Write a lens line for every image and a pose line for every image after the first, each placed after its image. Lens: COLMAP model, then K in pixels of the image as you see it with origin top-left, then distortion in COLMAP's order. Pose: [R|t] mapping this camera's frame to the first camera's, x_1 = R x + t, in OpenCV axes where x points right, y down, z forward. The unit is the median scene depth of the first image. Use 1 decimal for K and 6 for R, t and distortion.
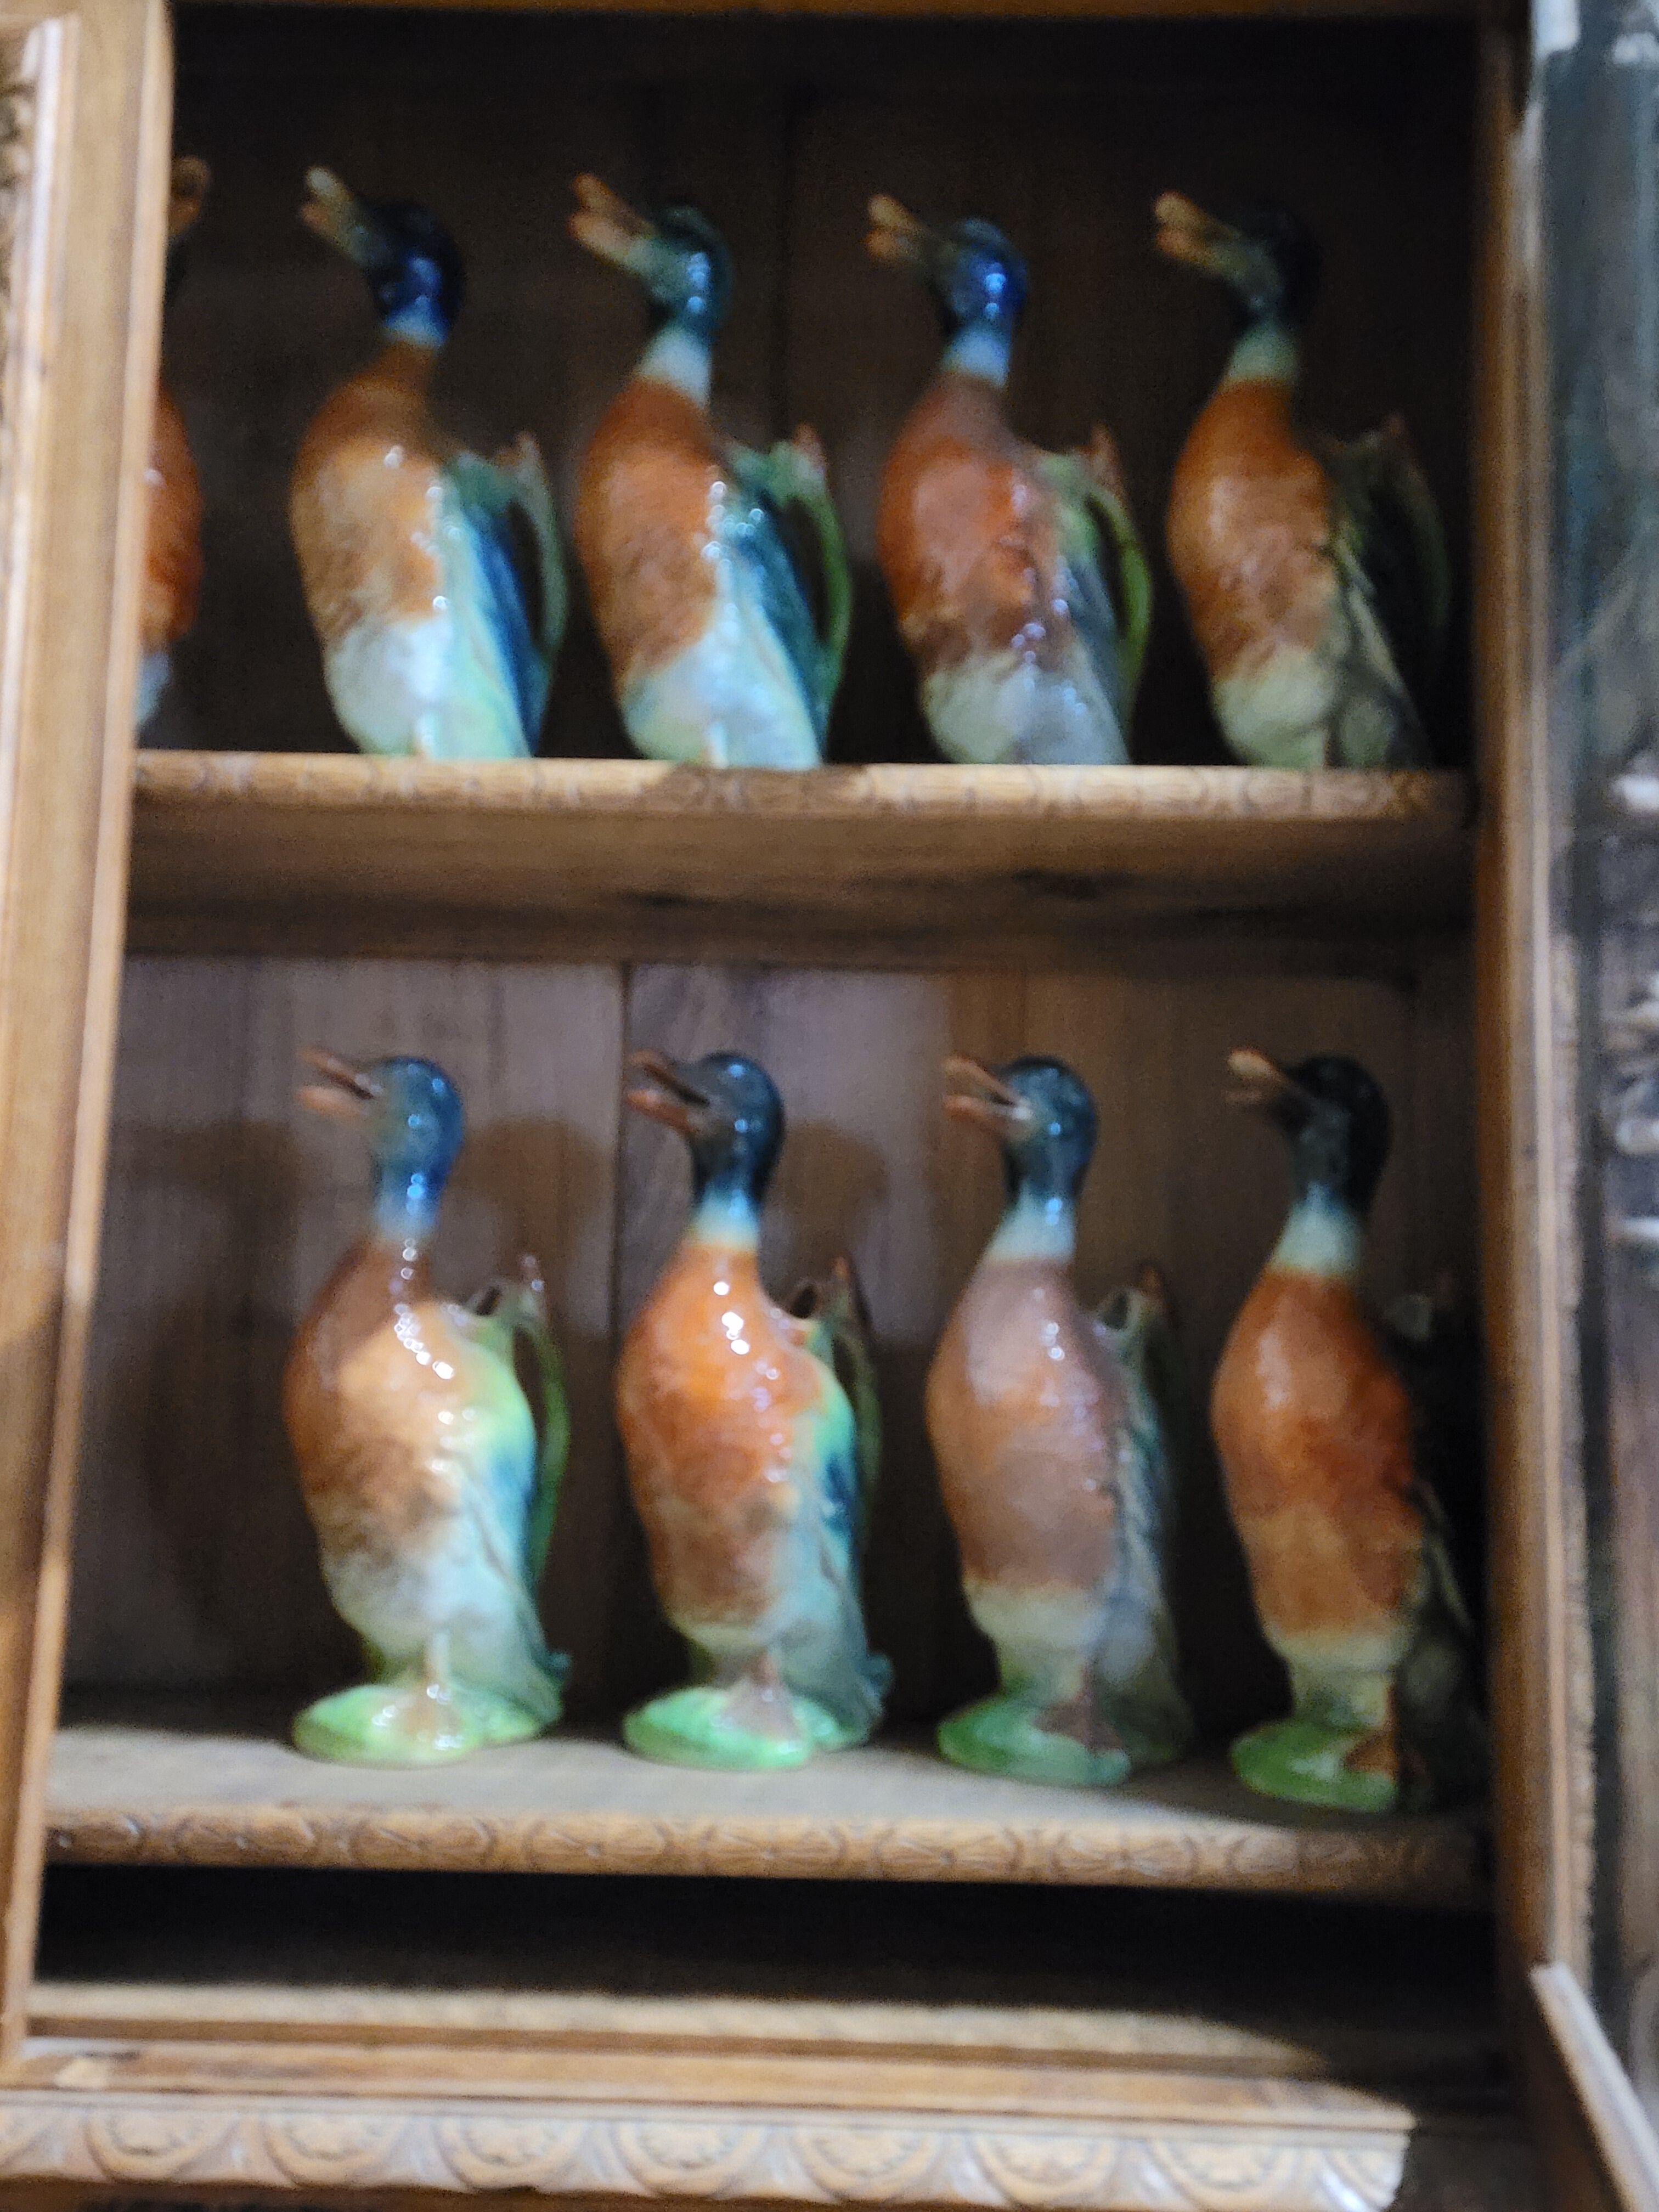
lens RADIAL K [[1968.7, 0, 842.4], [0, 1968.7, 1047.7], [0, 0, 1]] dist [0.057565, -0.044364]
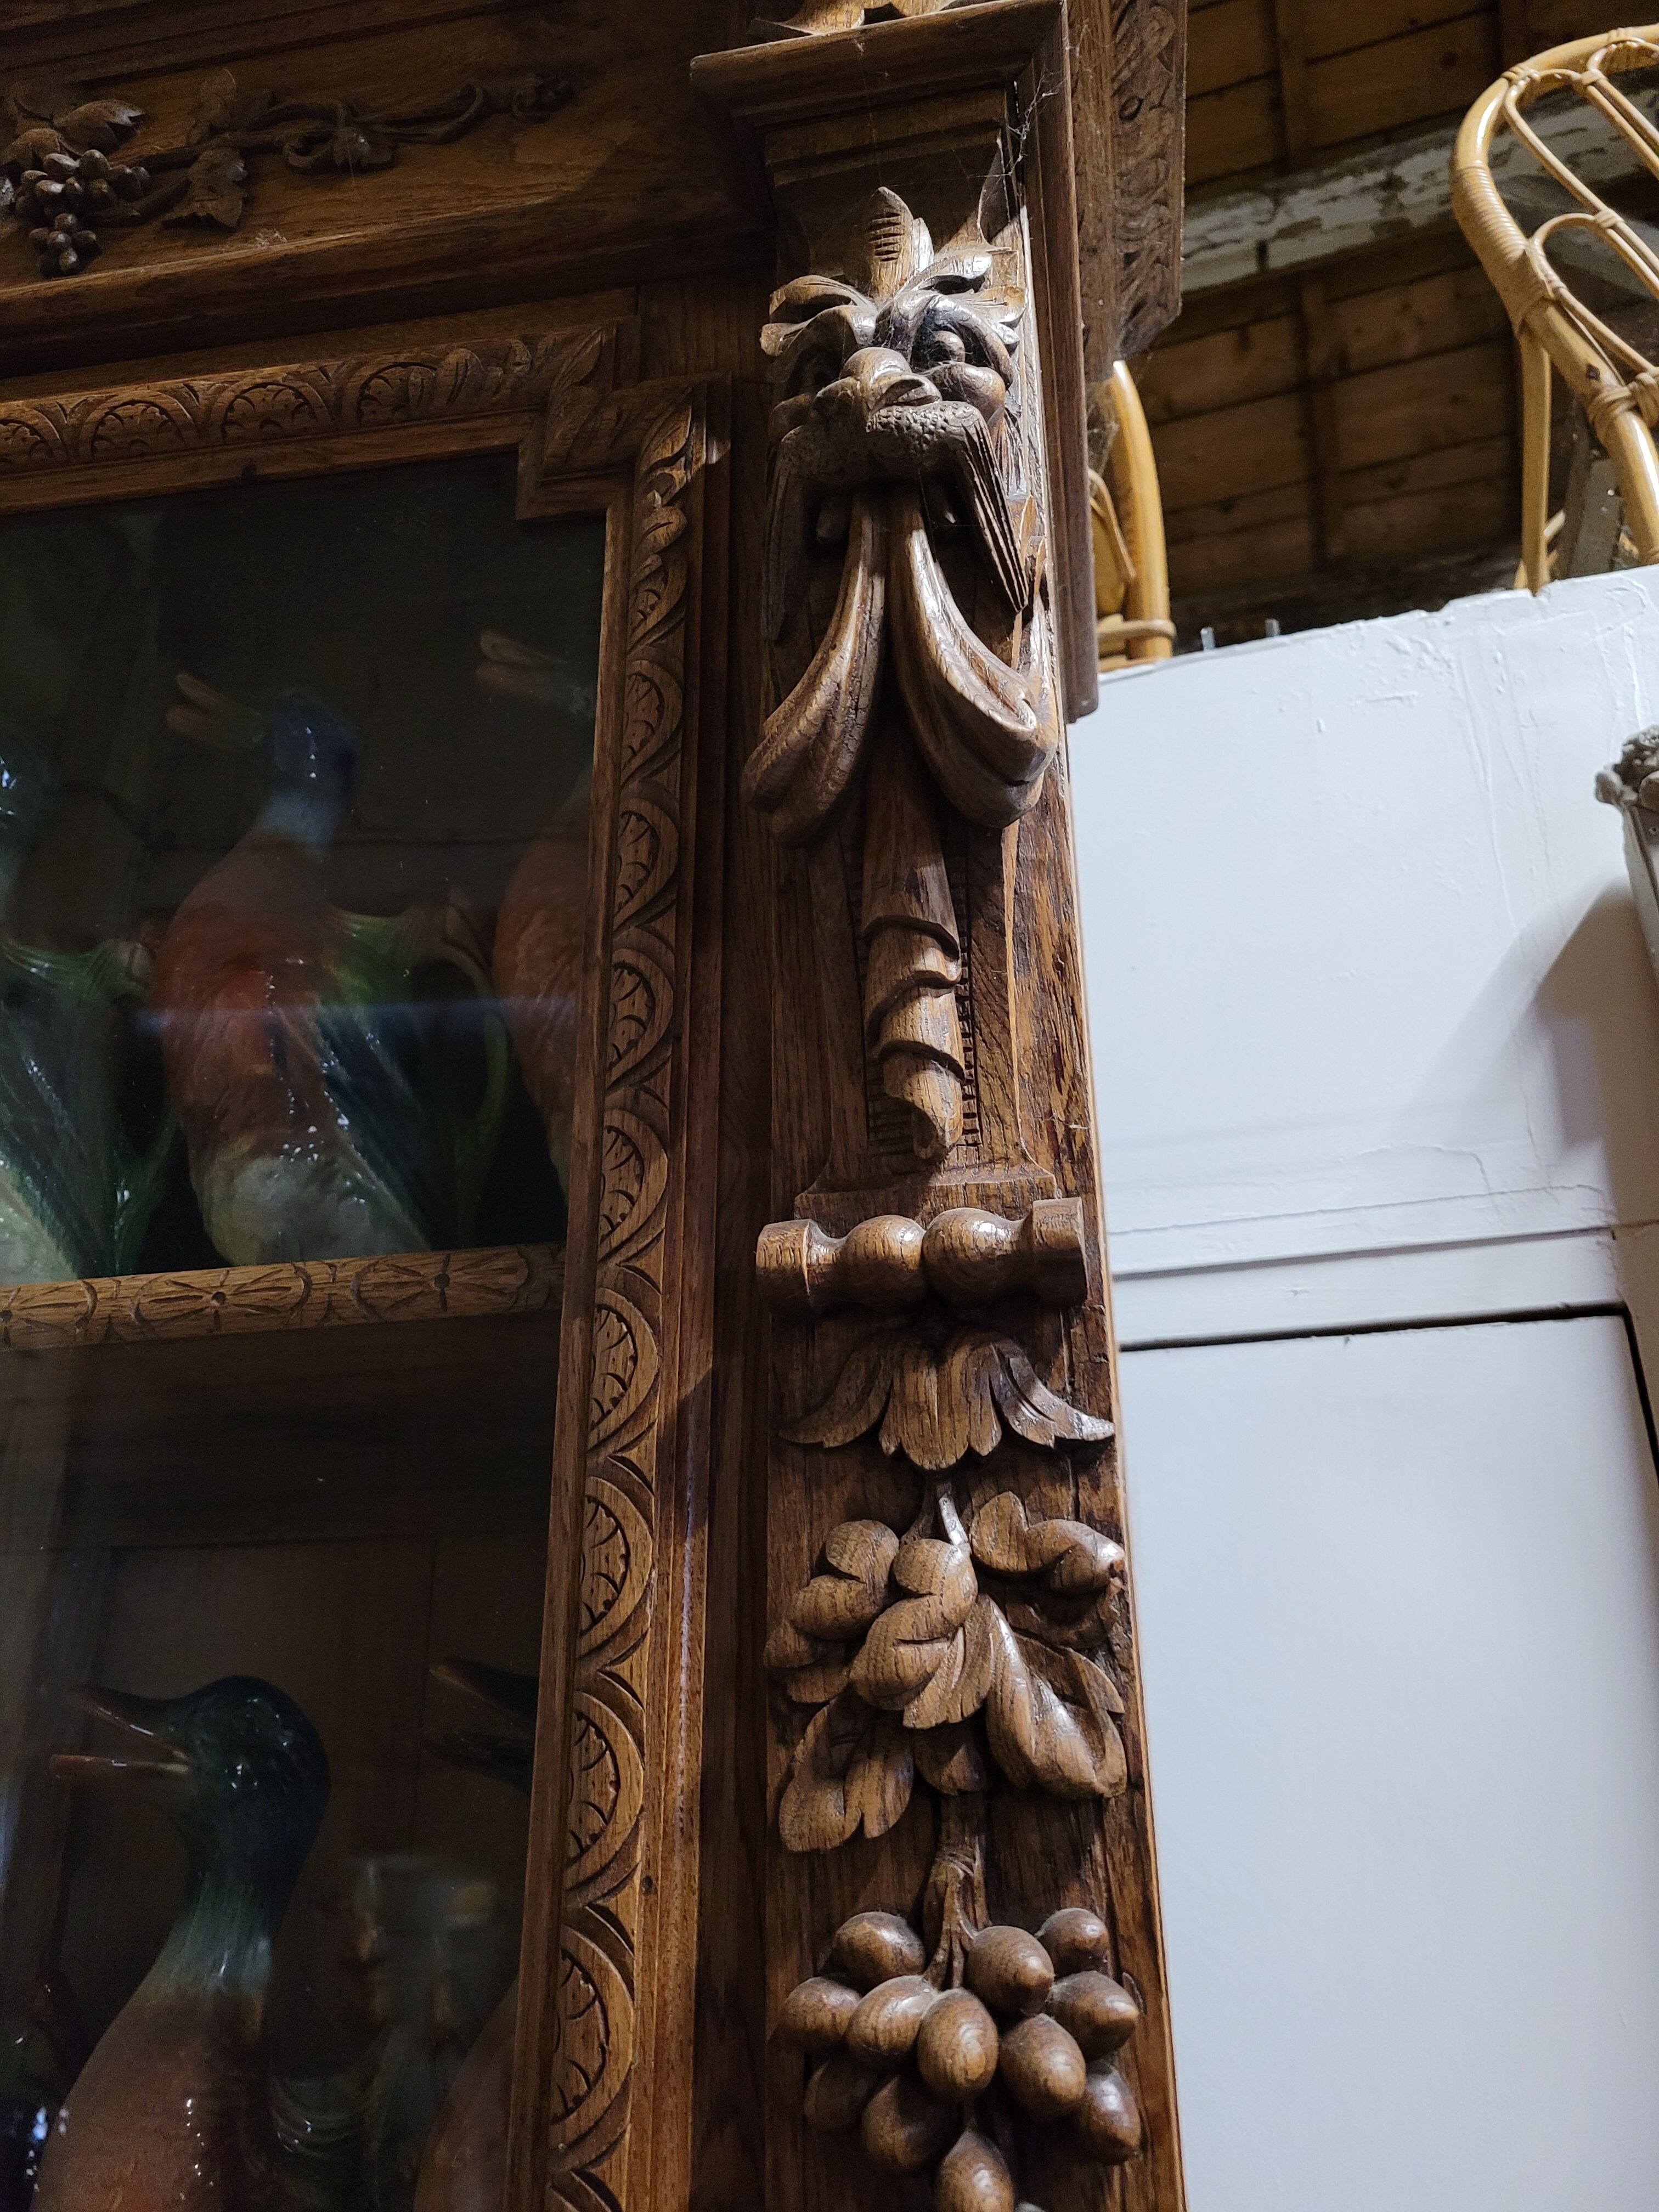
lens RADIAL K [[1656.6, 0, 824.5], [0, 1656.6, 1100.5], [0, 0, 1]] dist [0.056442, -0.035688]
pose [[0.987364, -0.088231, -0.131631, 0.410966], [0.049067, 0.960058, -0.275467, -0.018896], [0.150678, 0.265527, 0.952256, 0.396726]]
